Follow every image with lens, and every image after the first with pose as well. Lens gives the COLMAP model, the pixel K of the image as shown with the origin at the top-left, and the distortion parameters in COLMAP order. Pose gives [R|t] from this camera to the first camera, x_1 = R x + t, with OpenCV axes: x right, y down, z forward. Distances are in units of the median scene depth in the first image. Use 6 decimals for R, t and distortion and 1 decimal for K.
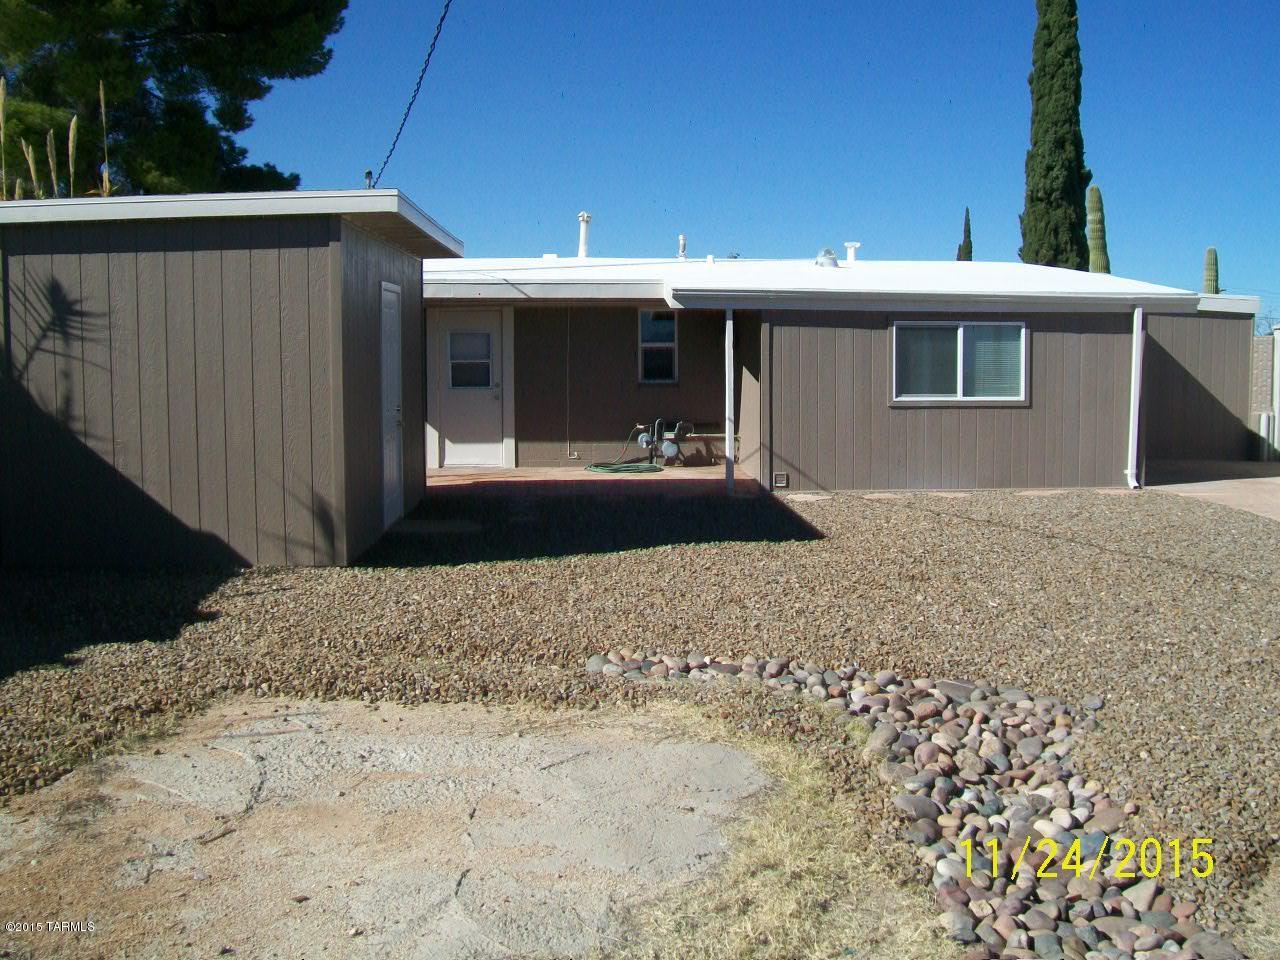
lens RADIAL K [[1266.9, 0, 640.0], [0, 1266.9, 480.0], [0, 0, 1]] dist [-0.188922, 0.263905]
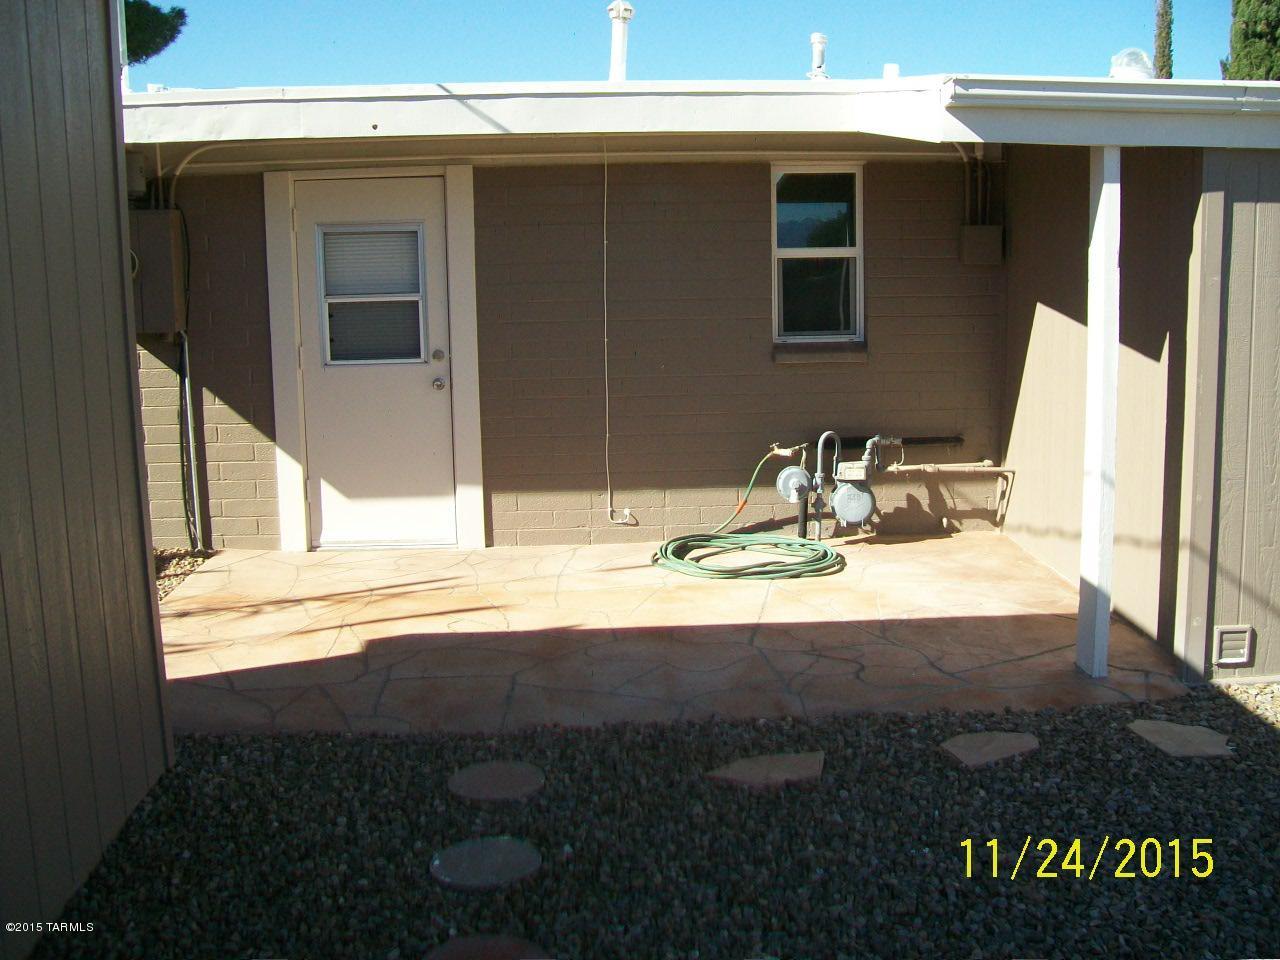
lens RADIAL K [[1266.9, 0, 640.0], [0, 1266.9, 480.0], [0, 0, 1]] dist [-0.188922, 0.263905]
pose [[0.999941, -0.010594, -0.002521, -0.045877], [0.010750, 0.997268, 0.073083, -0.063231], [0.001740, -0.073106, 0.997323, 0.581581]]
